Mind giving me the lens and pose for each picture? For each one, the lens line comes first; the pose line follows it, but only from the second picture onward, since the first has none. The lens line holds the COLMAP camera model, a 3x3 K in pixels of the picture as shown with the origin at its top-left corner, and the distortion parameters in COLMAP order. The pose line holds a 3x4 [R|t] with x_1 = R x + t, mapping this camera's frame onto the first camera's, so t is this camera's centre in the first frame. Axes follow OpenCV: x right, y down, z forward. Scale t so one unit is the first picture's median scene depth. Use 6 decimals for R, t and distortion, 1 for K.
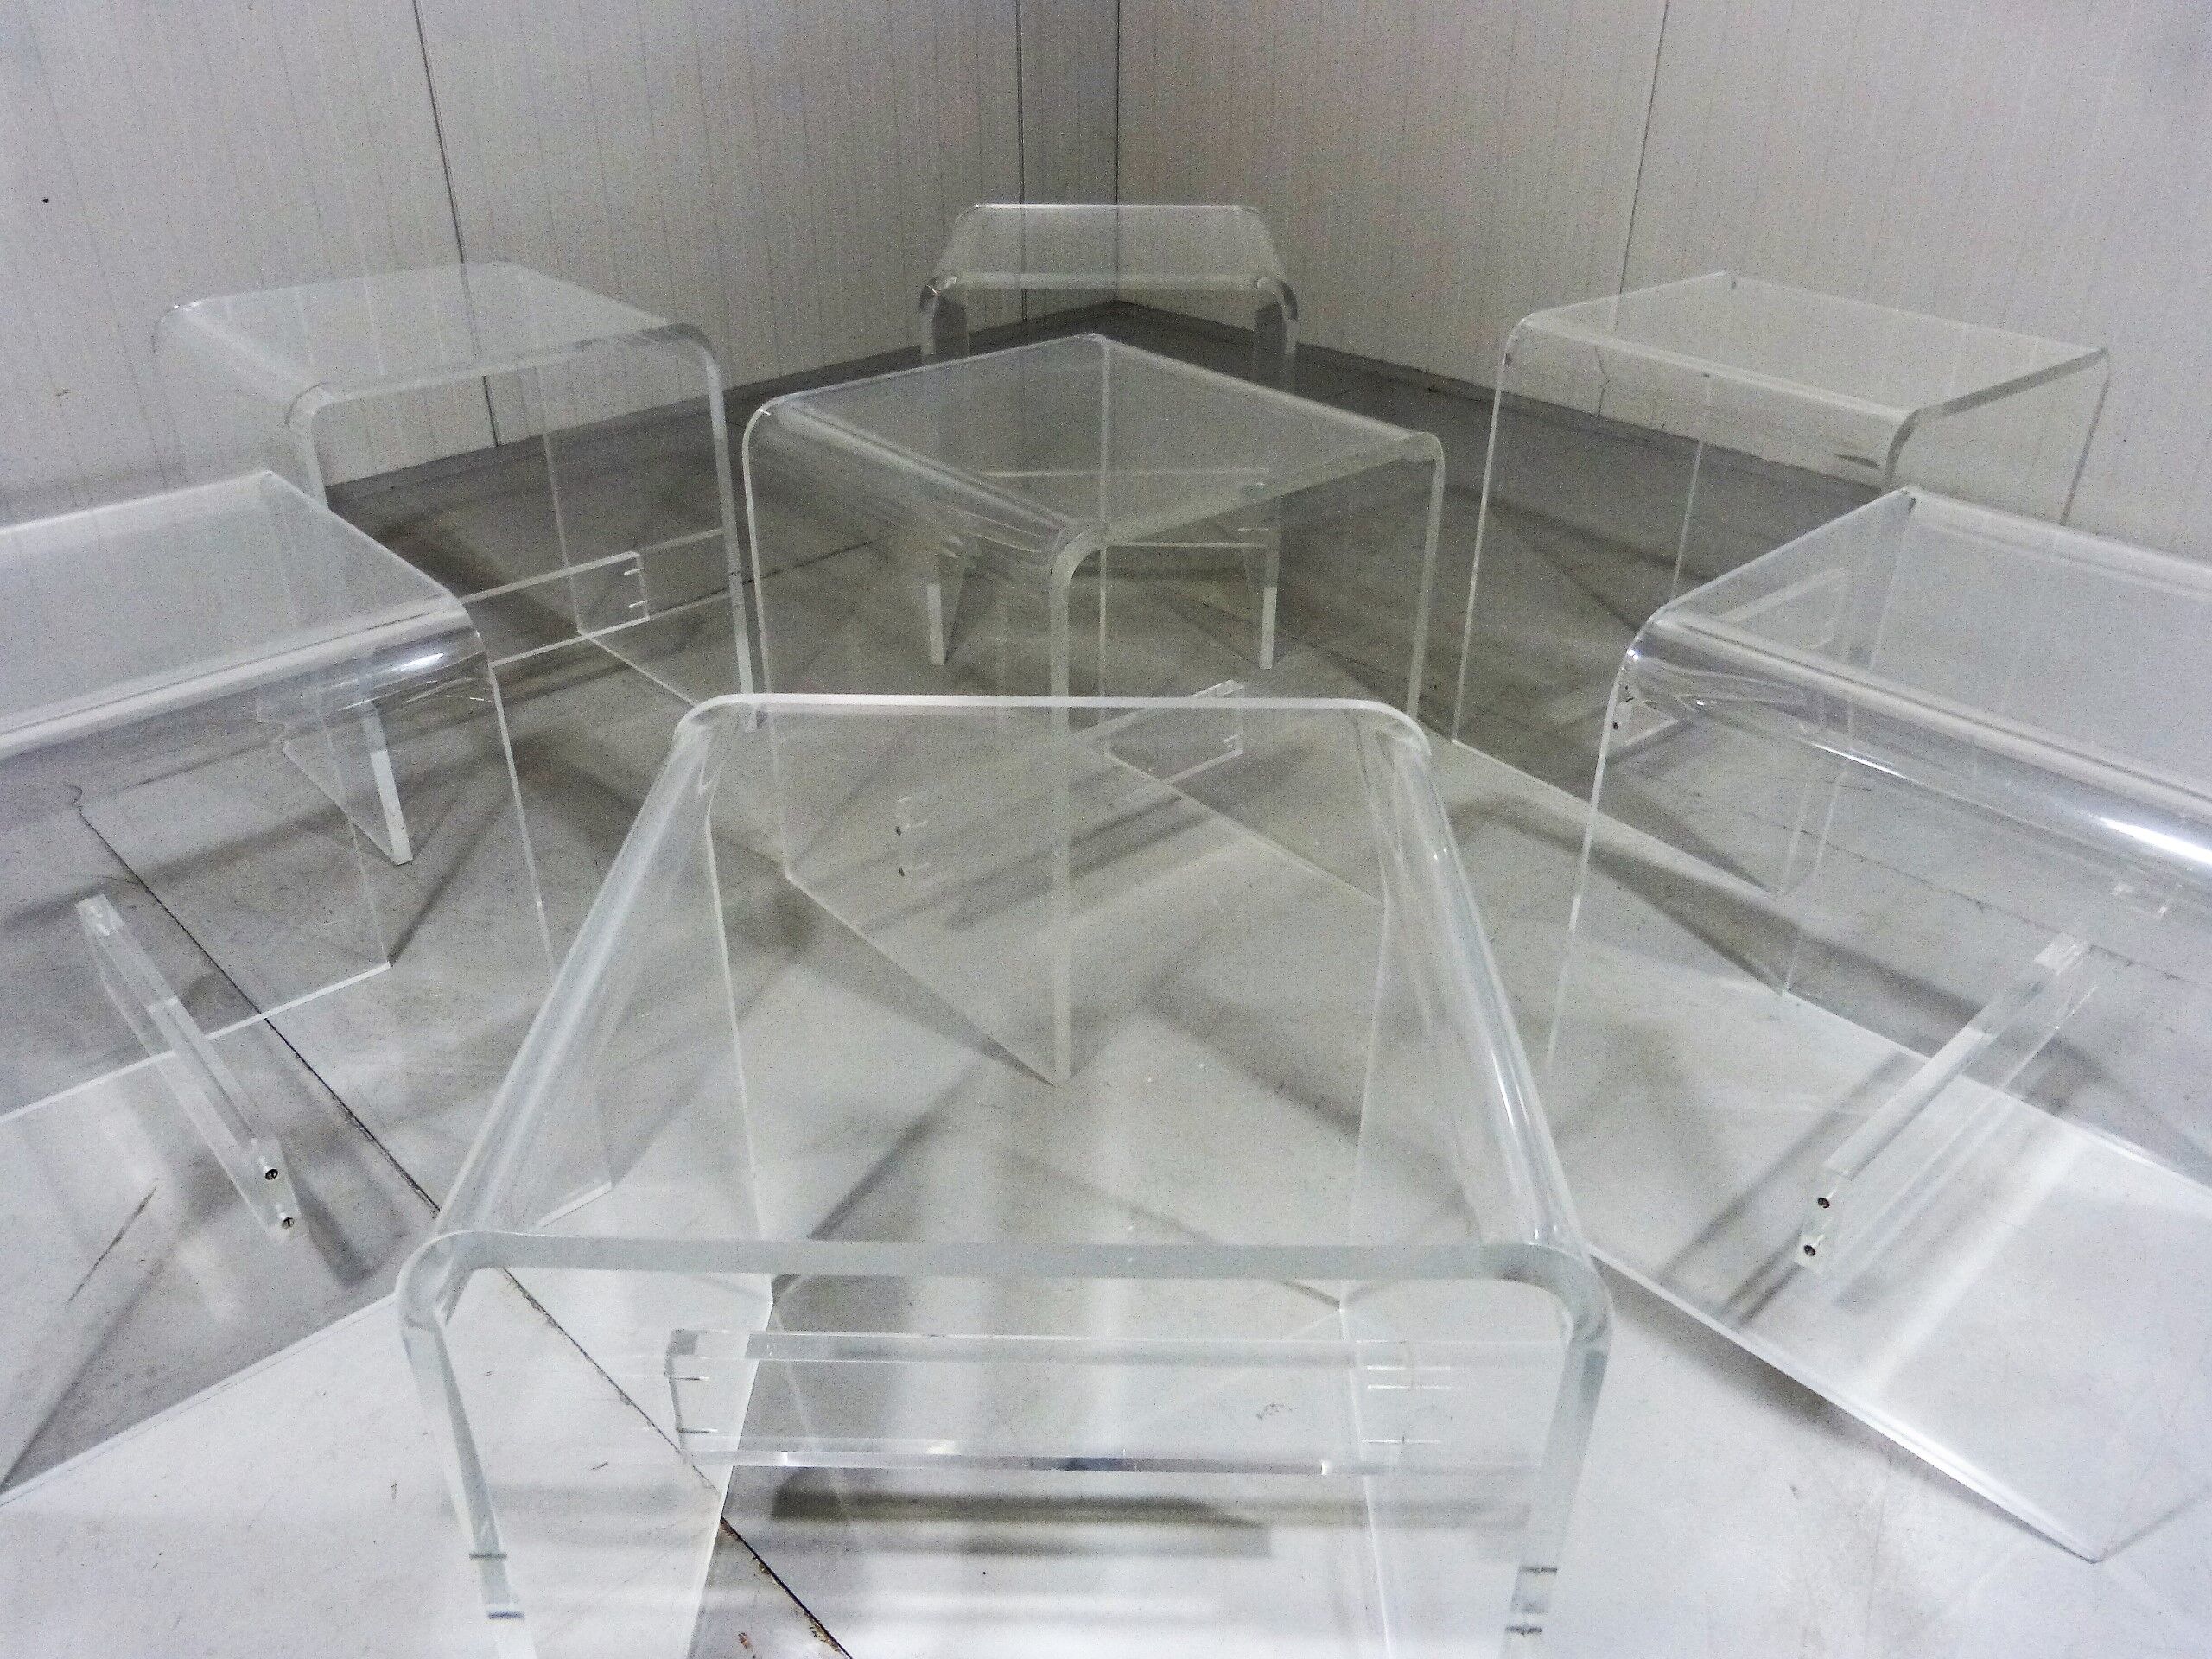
lens RADIAL K [[1660.2, 0, 1100.0], [0, 1660.2, 801.4], [0, 0, 1]] dist [-0.027361, 0.016419]
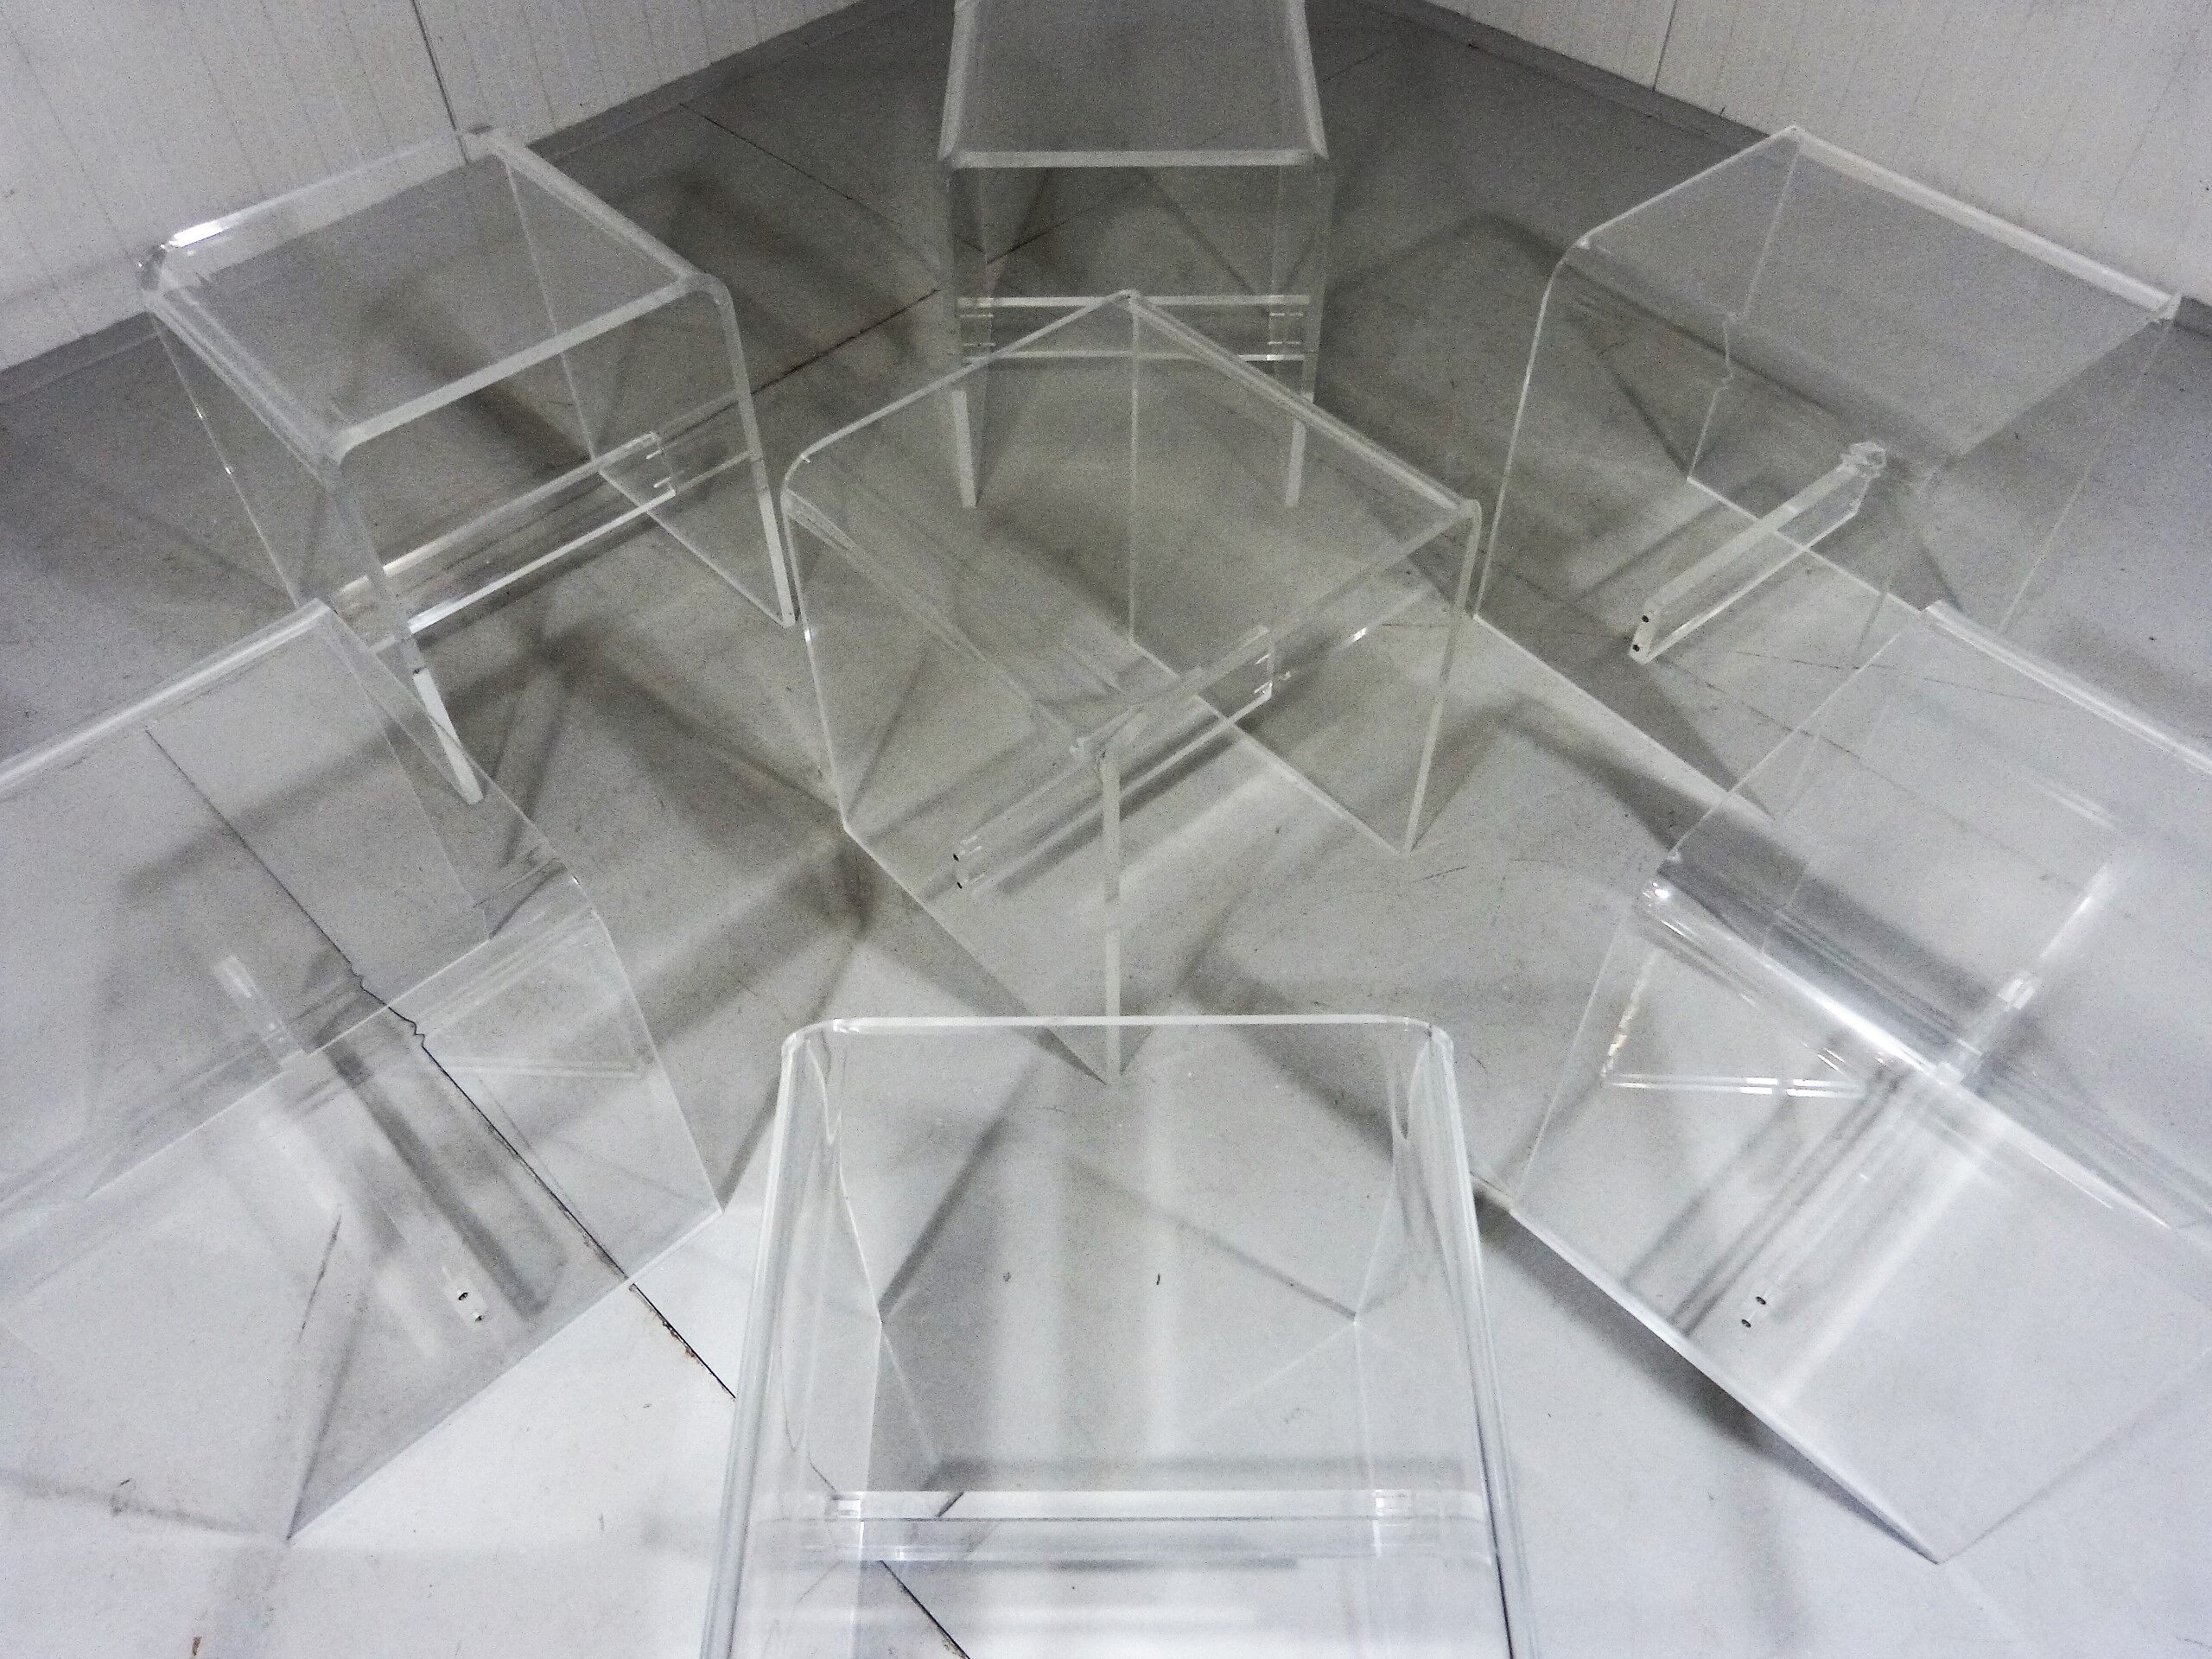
lens RADIAL K [[1637.1, 0, 1098.9], [0, 1637.1, 824.5], [0, 0, 1]] dist [-0.025042, 0.006742]
pose [[0.999793, -0.019826, -0.004507, -0.024764], [0.020157, 0.937509, 0.347376, -0.402741], [-0.002662, -0.347395, 0.937715, 0.012786]]
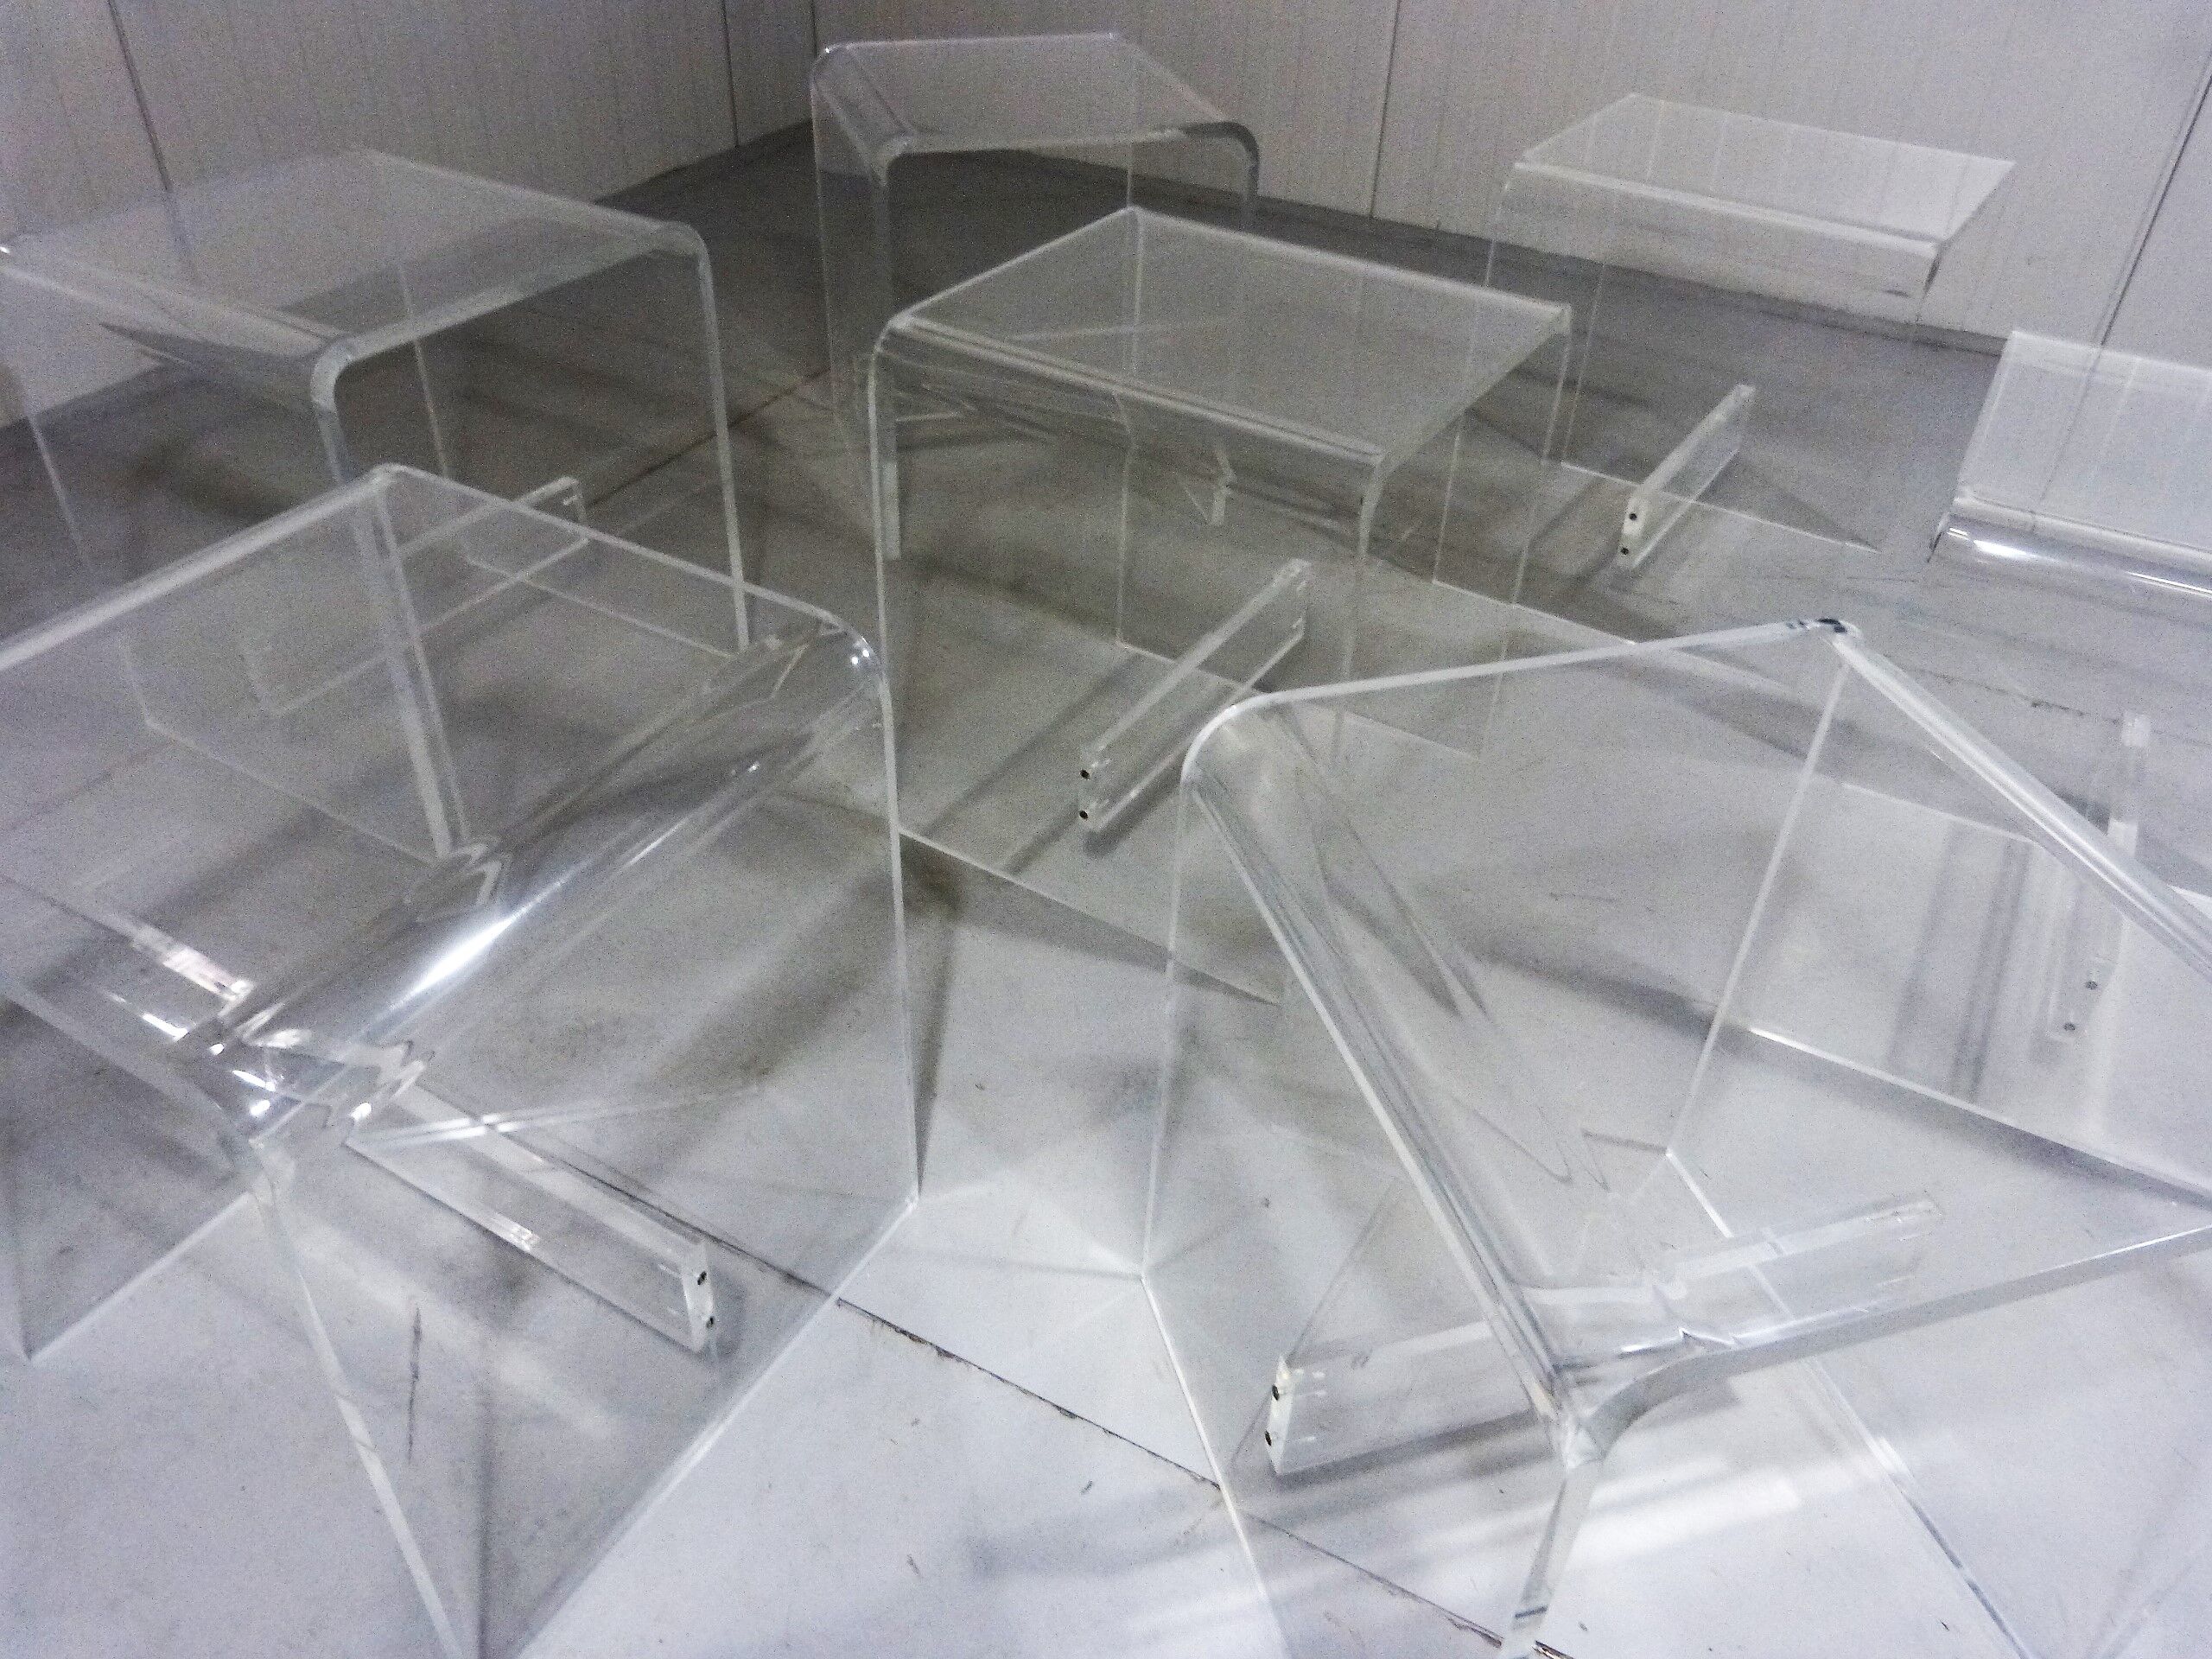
lens RADIAL K [[1637.1, 0, 1098.9], [0, 1637.1, 824.5], [0, 0, 1]] dist [-0.025042, 0.006742]
pose [[0.956122, -0.161139, 0.244672, -0.385188], [0.124945, 0.979672, 0.156947, -0.106447], [-0.264989, -0.119490, 0.956819, 0.098894]]
